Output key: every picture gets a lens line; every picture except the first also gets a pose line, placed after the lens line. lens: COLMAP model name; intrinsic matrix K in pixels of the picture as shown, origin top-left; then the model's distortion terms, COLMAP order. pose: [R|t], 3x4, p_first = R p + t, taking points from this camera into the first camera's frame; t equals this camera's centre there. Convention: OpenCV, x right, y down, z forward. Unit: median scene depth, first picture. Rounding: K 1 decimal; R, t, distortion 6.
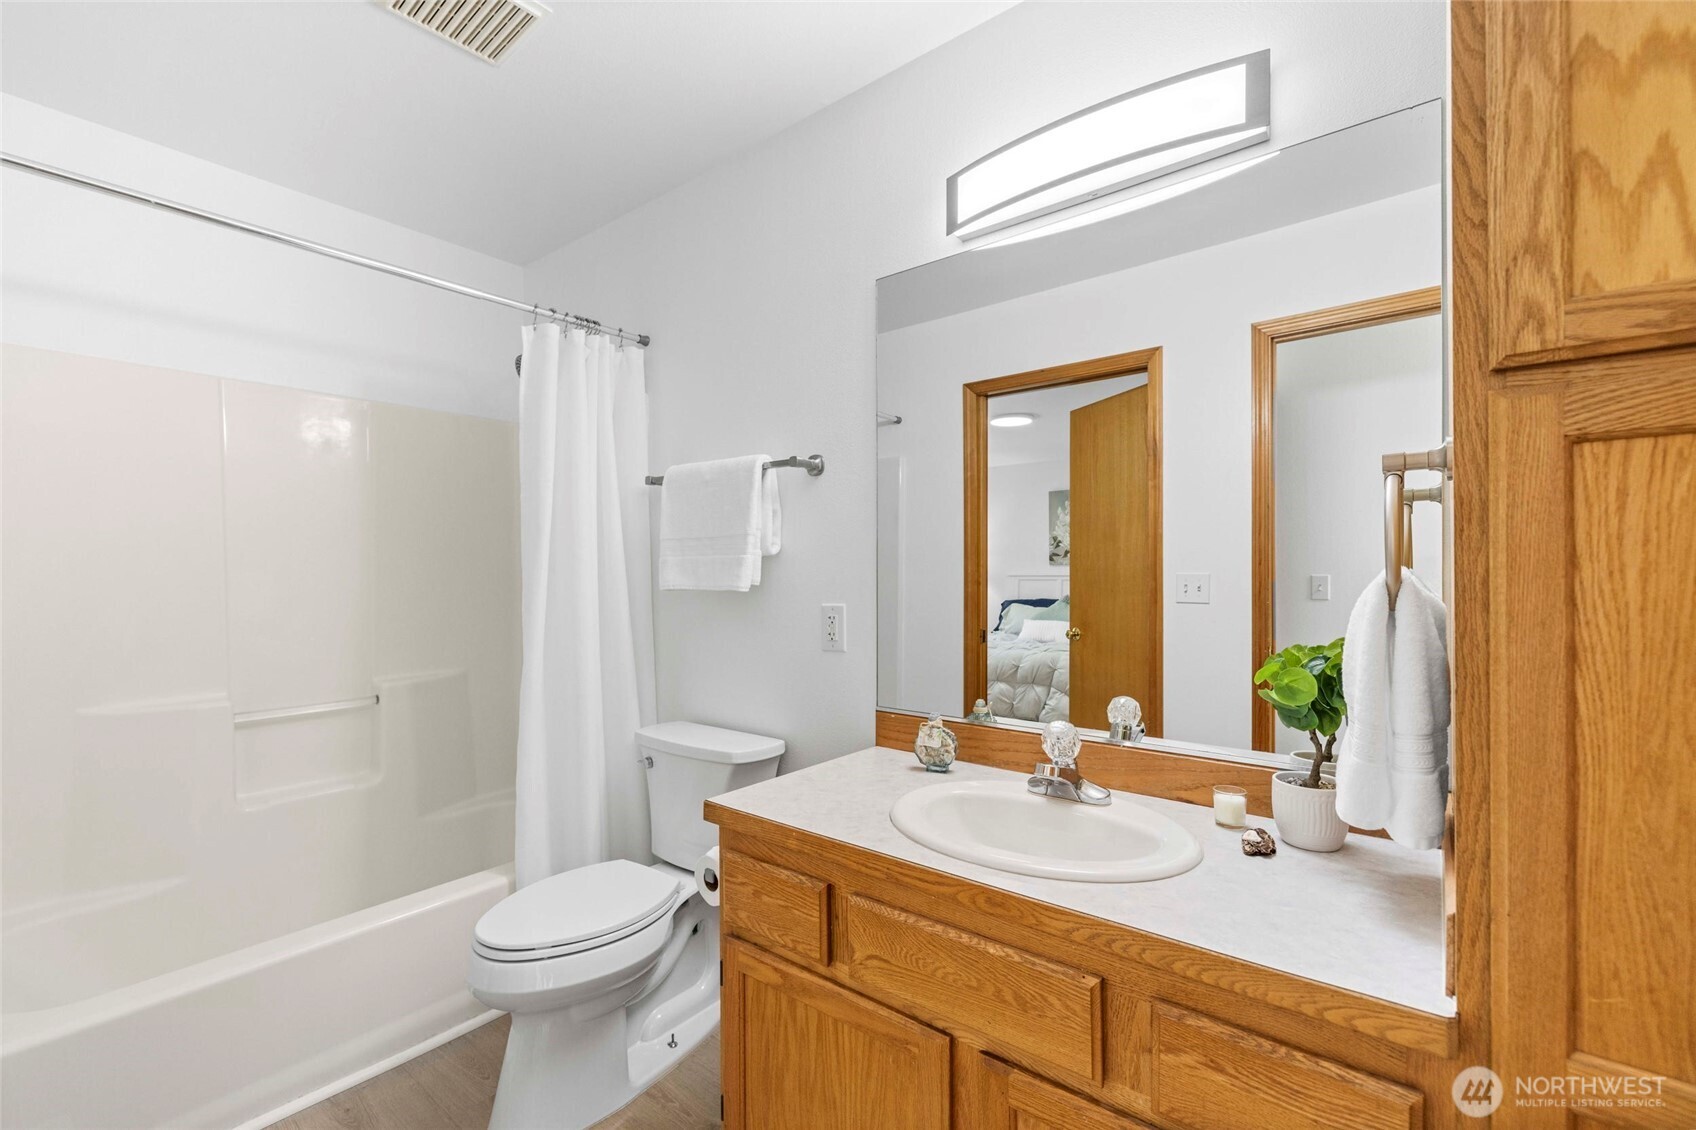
lens RADIAL K [[727.8, 0, 843.2], [0, 727.8, 564.2], [0, 0, 1]] dist [0.000069, 0.000276]
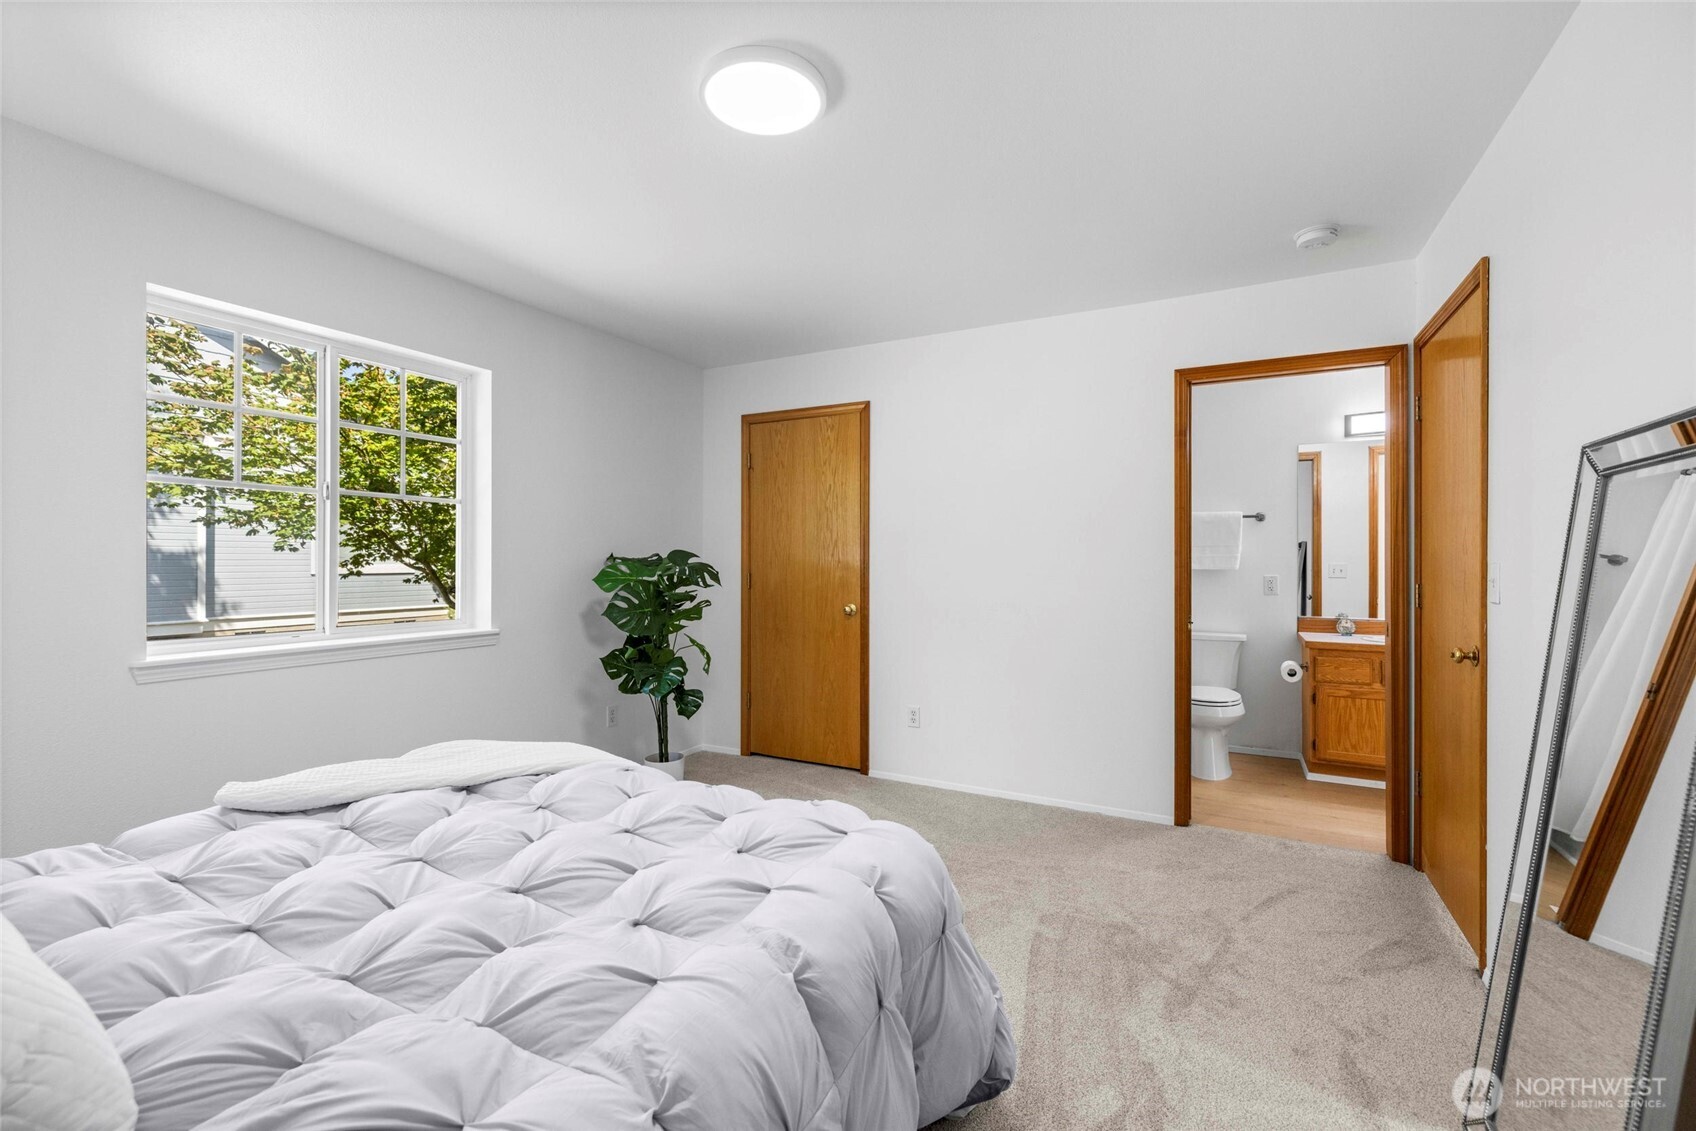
lens RADIAL K [[722.9, 0, 848.2], [0, 722.9, 546.4], [0, 0, 1]] dist [0.001408, 0.000426]
pose [[0.983166, 0.010214, 0.182426, -1.813182], [-0.009206, 0.999937, -0.006370, -0.013164], [-0.182480, 0.004583, 0.983199, -1.086038]]
